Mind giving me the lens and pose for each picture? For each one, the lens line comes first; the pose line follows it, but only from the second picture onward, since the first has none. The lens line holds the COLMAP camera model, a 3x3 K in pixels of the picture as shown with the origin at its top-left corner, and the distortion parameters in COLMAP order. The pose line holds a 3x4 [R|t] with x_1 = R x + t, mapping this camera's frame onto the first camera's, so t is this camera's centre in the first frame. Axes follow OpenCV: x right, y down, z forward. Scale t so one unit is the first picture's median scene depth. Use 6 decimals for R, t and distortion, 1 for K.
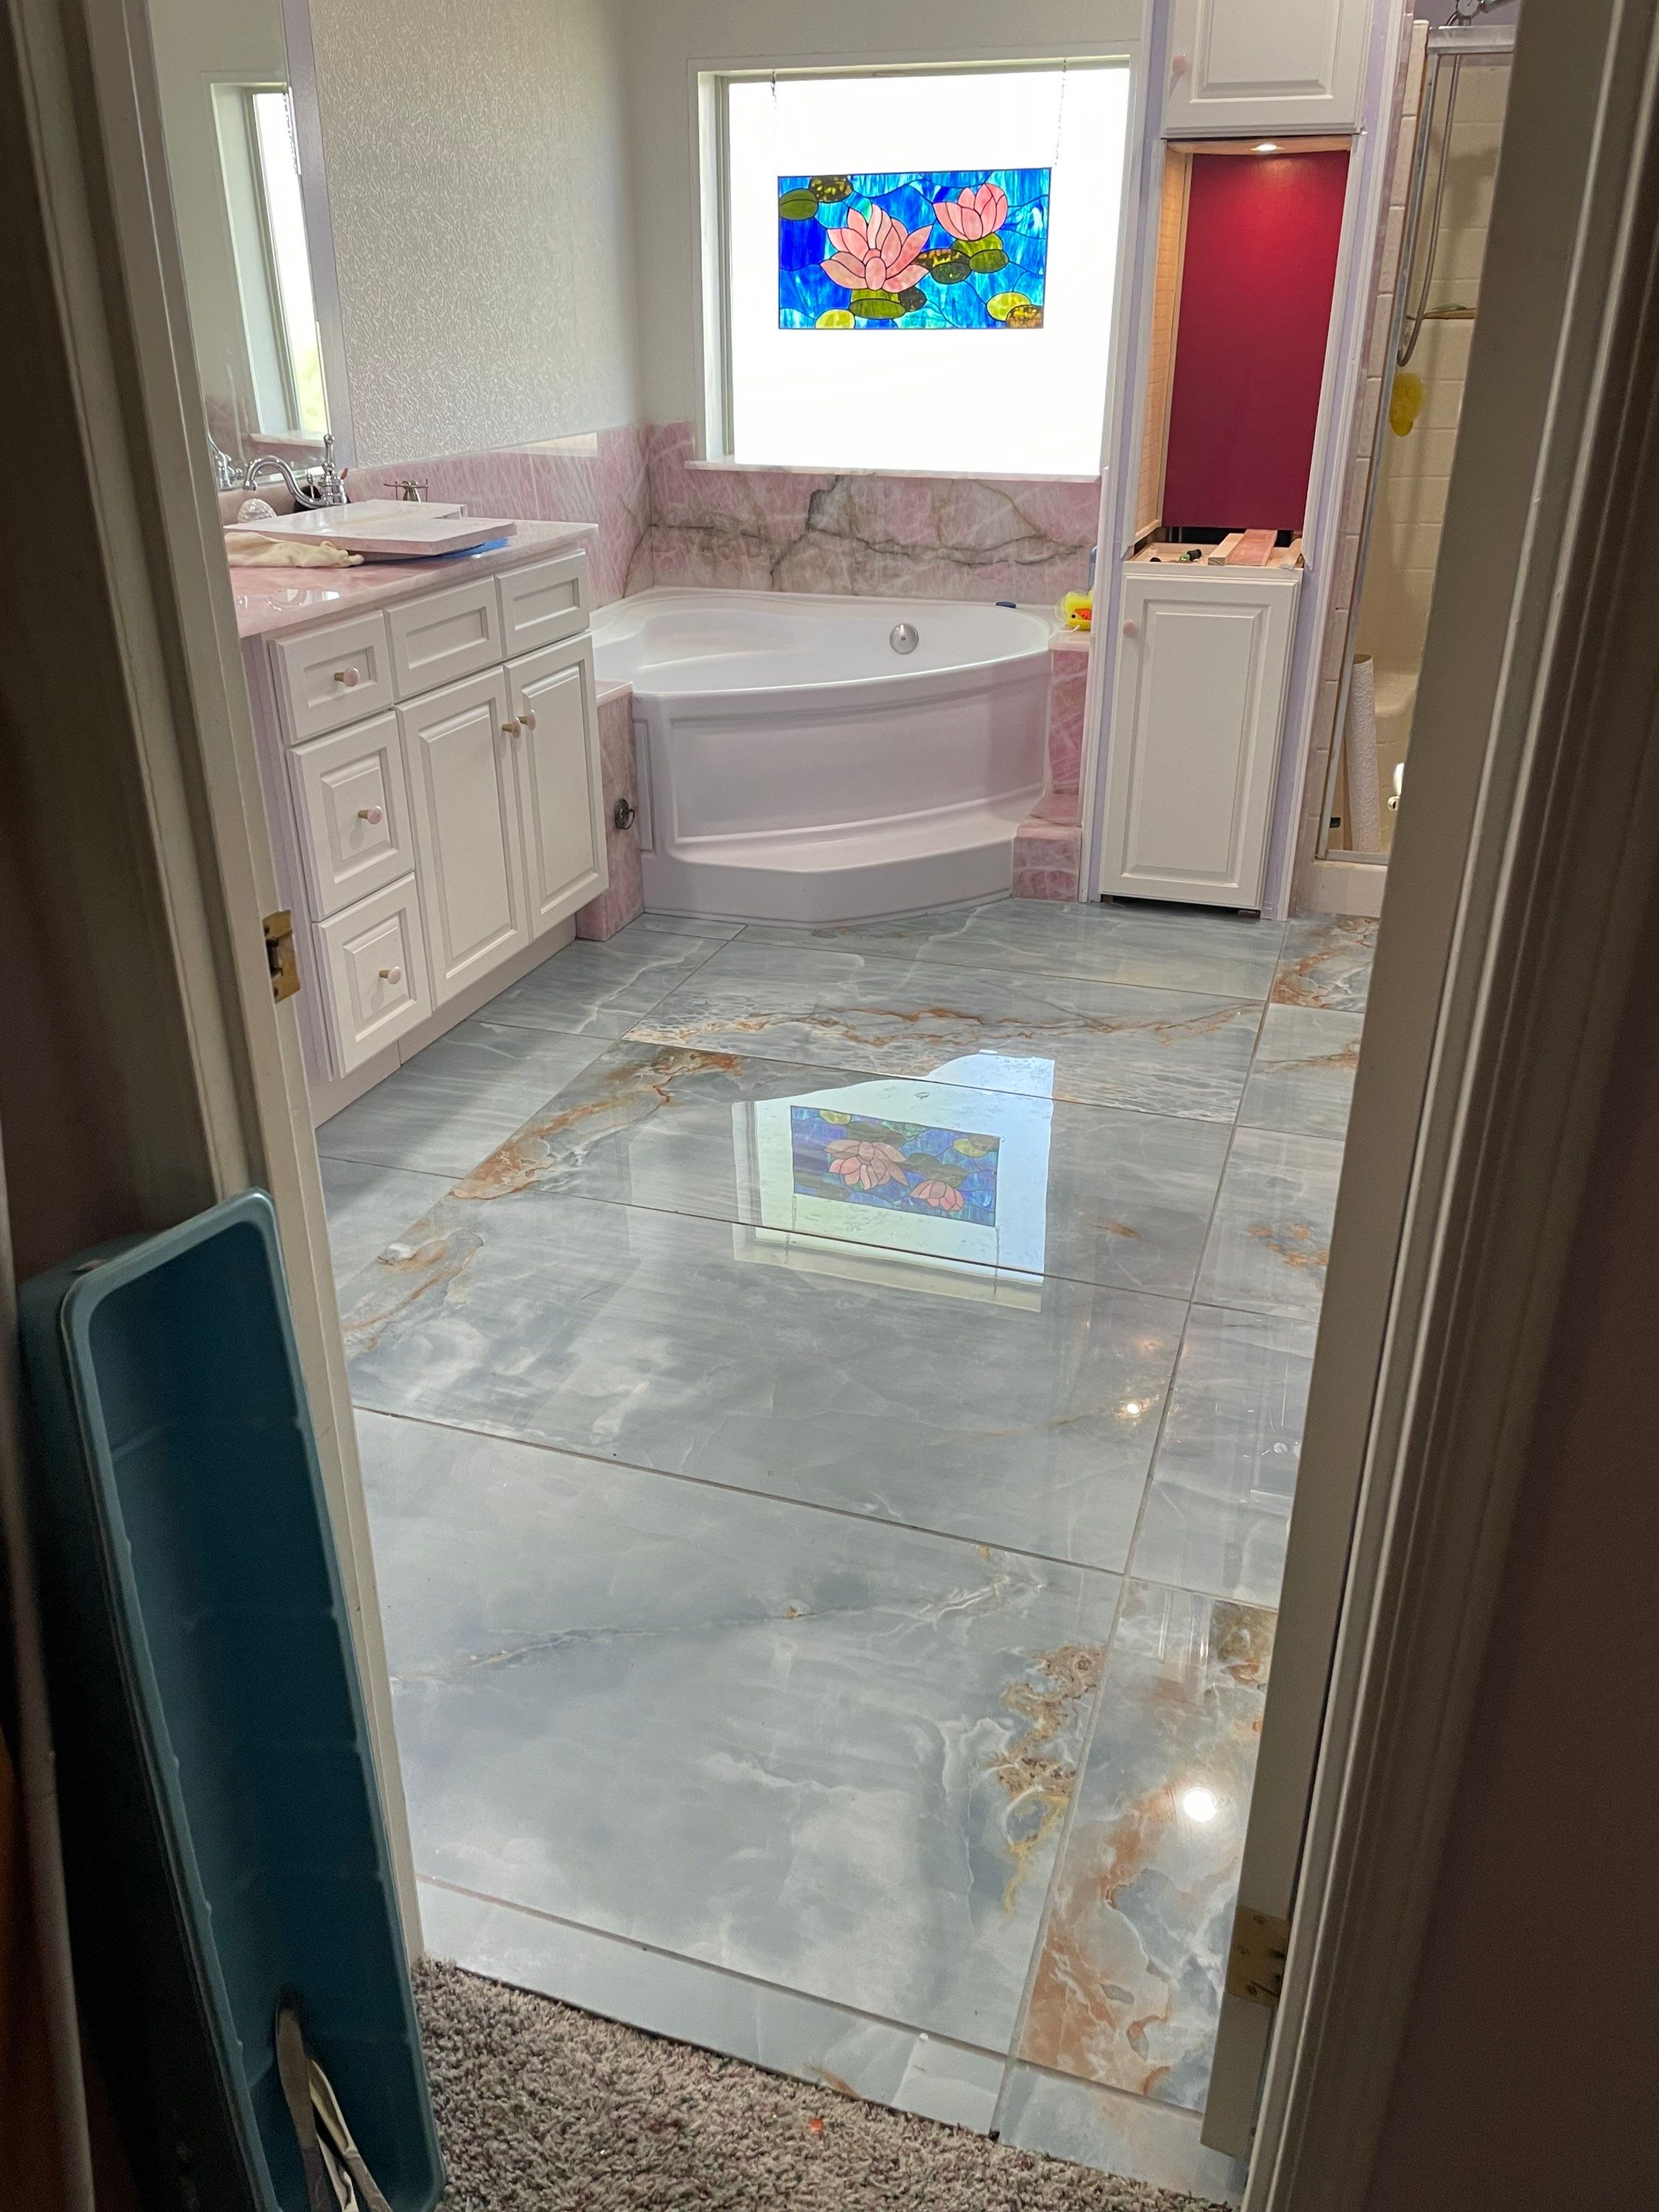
lens RADIAL K [[1624.5, 0, 820.2], [0, 1624.5, 1105.3], [0, 0, 1]] dist [0.051896, -0.059614]
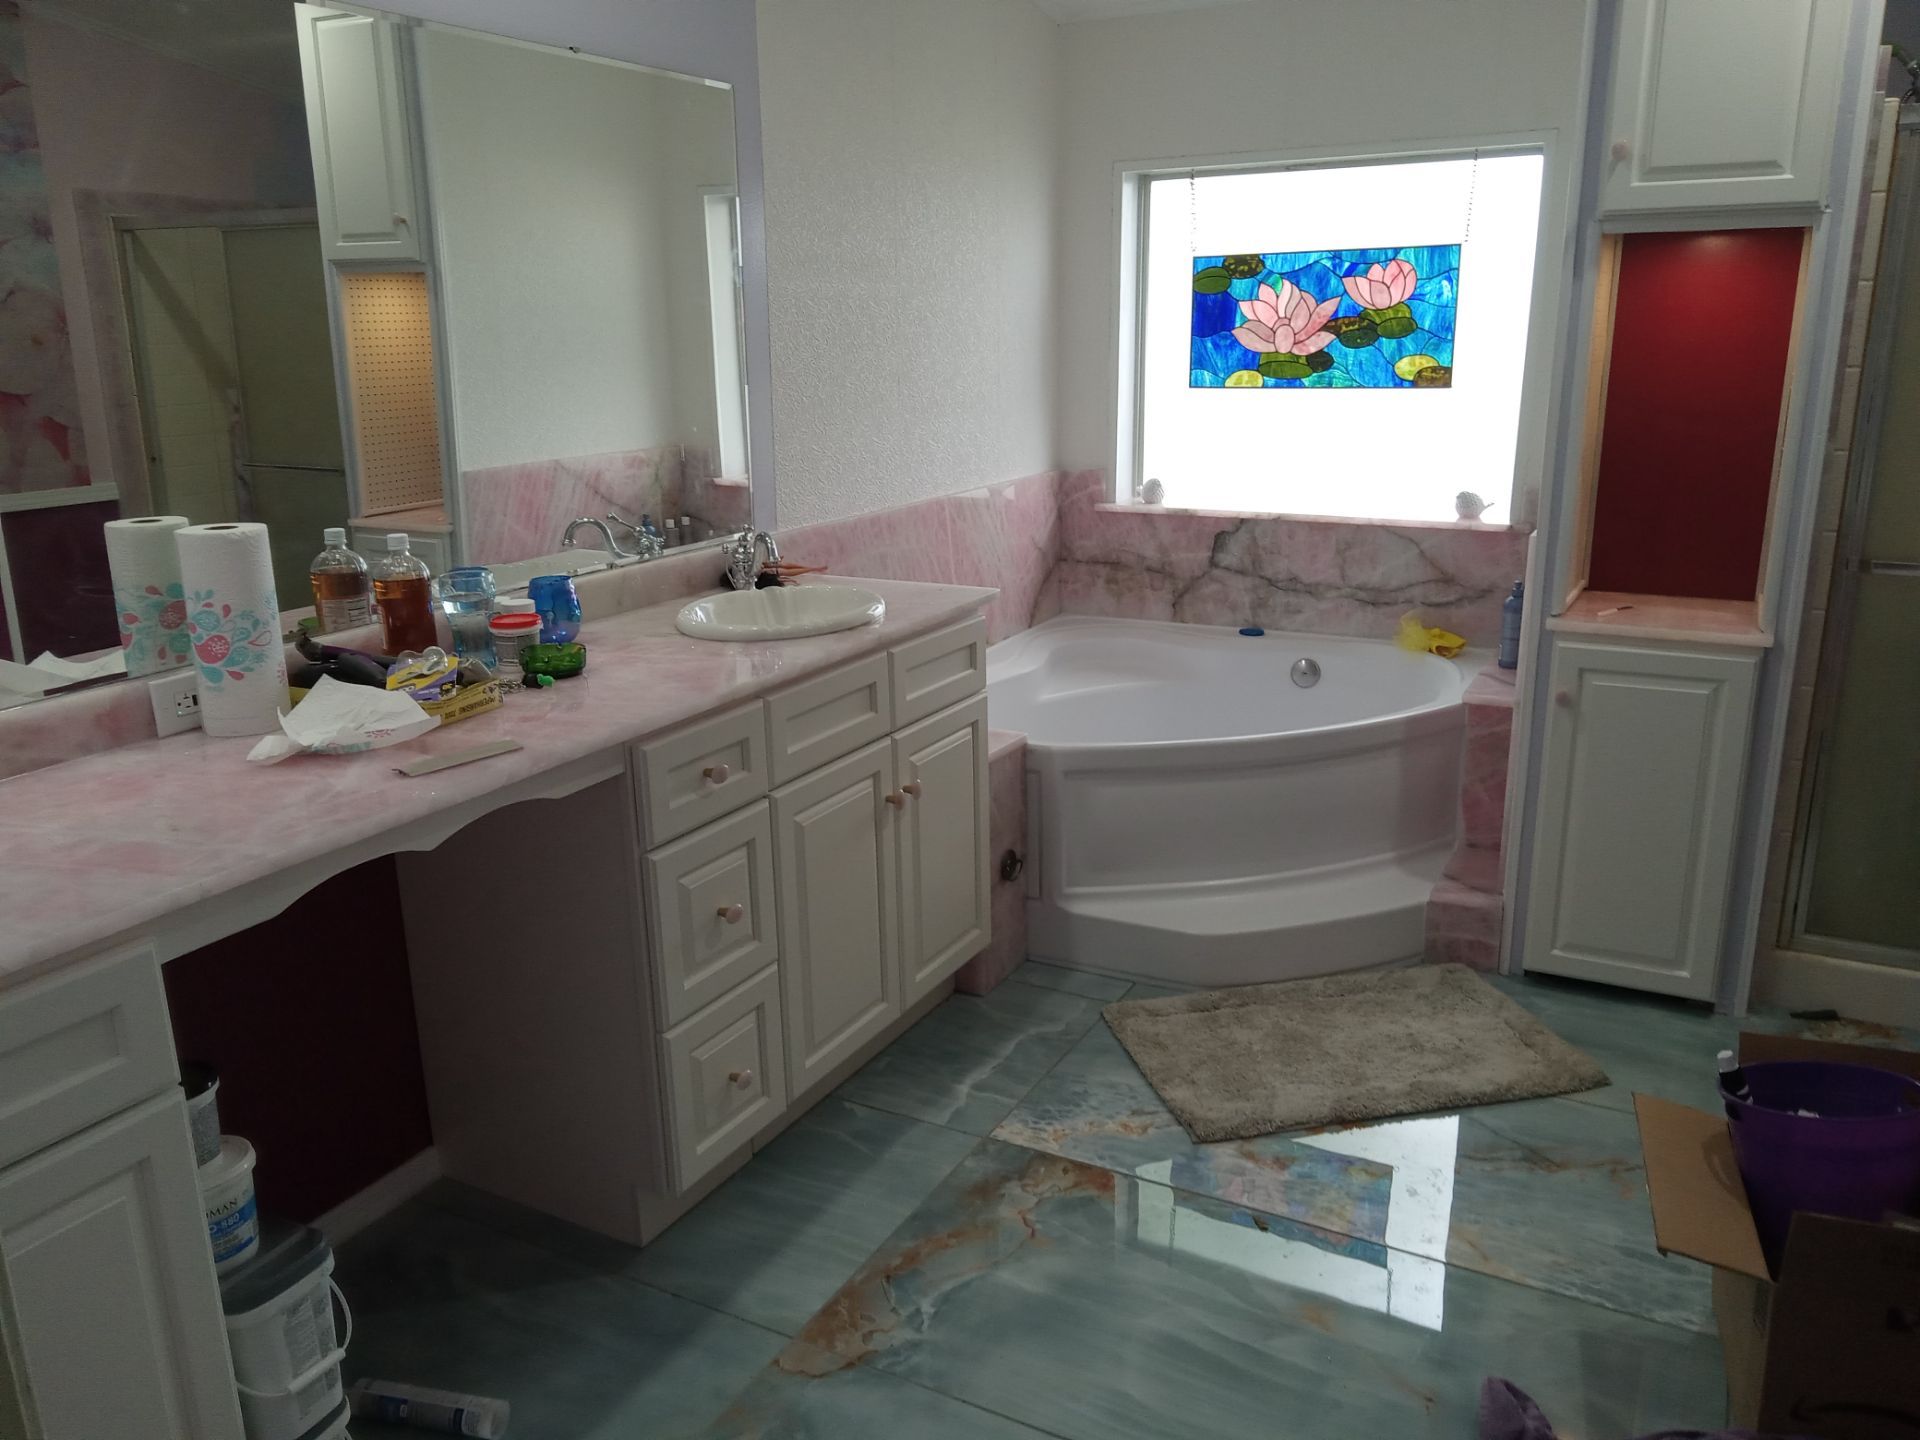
lens RADIAL K [[1421.2, 0, 947.6], [0, 1421.2, 732.2], [0, 0, 1]] dist [-0.017312, 0.006993]
pose [[0.983162, 0.032863, -0.179755, -0.010193], [-0.064930, 0.982329, -0.175538, -0.127314], [0.170810, 0.184253, 0.967923, 0.191724]]
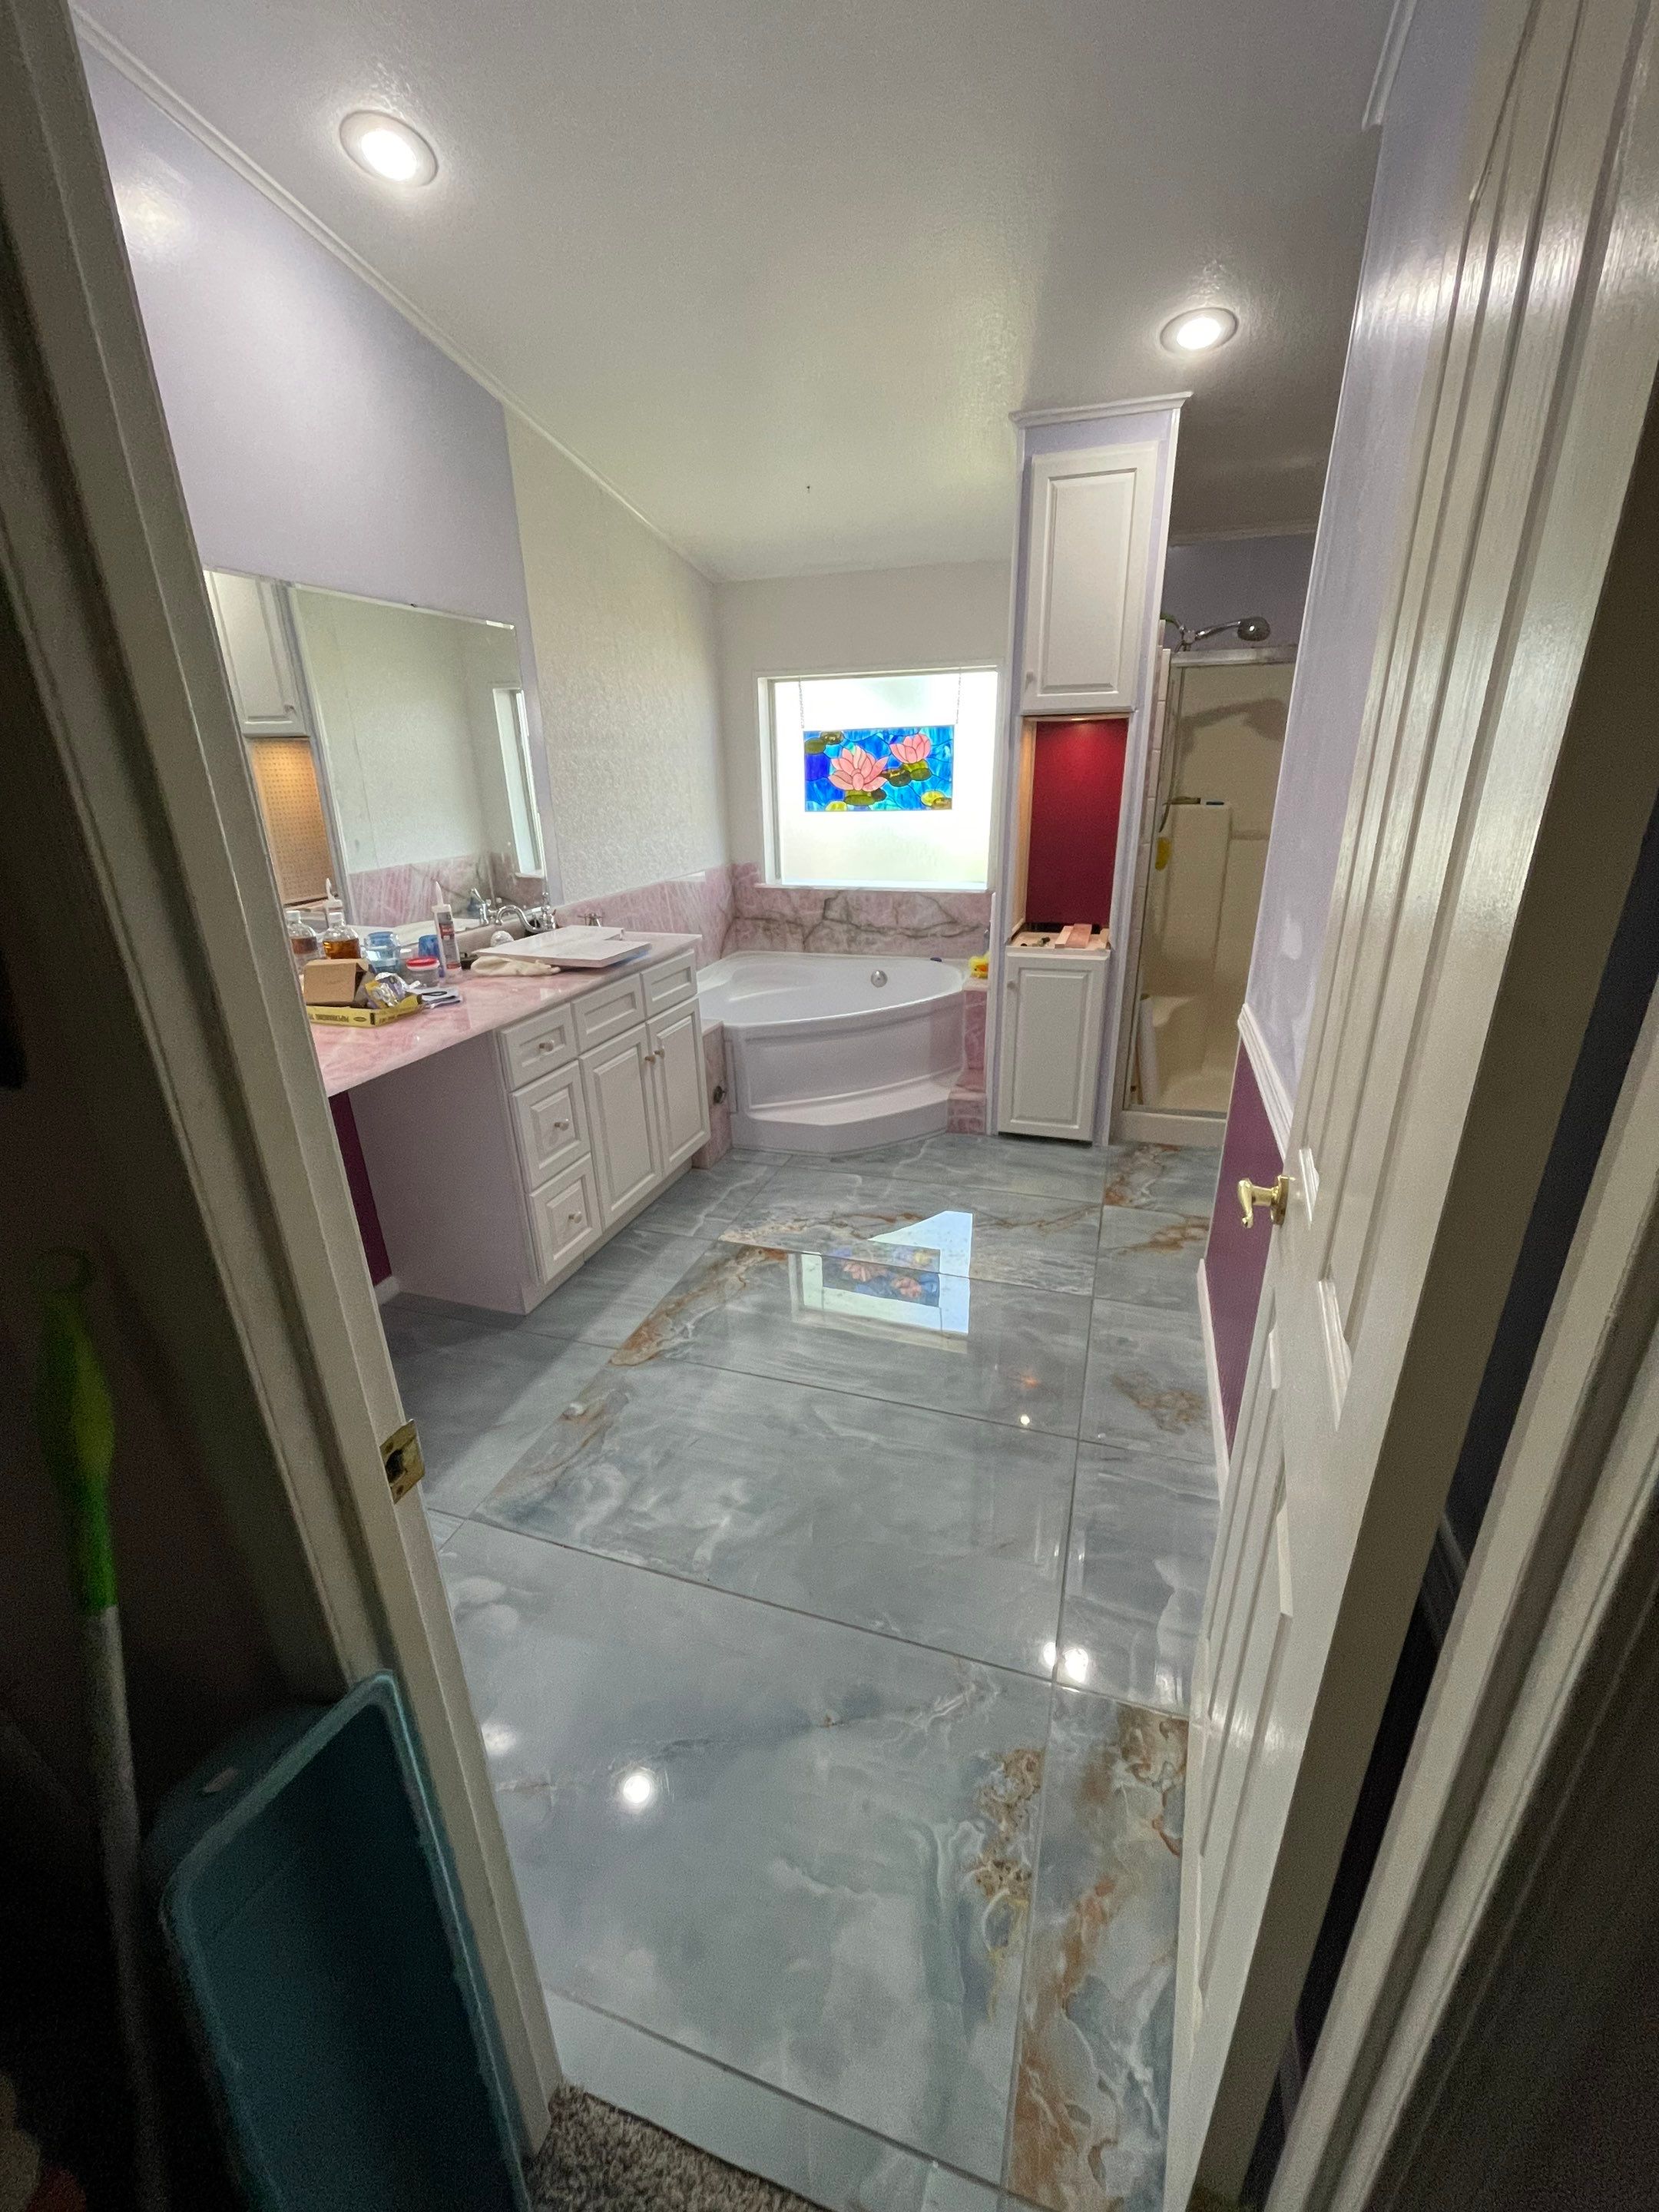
lens RADIAL K [[876.7, 0, 832.2], [0, 876.7, 1121.9], [0, 0, 1]] dist [-0.004038, 0.000966]
pose [[0.999775, -0.021080, -0.002329, -0.000198], [0.020851, 0.997060, -0.073738, -0.096346], [0.003877, 0.073673, 0.997275, 0.102597]]
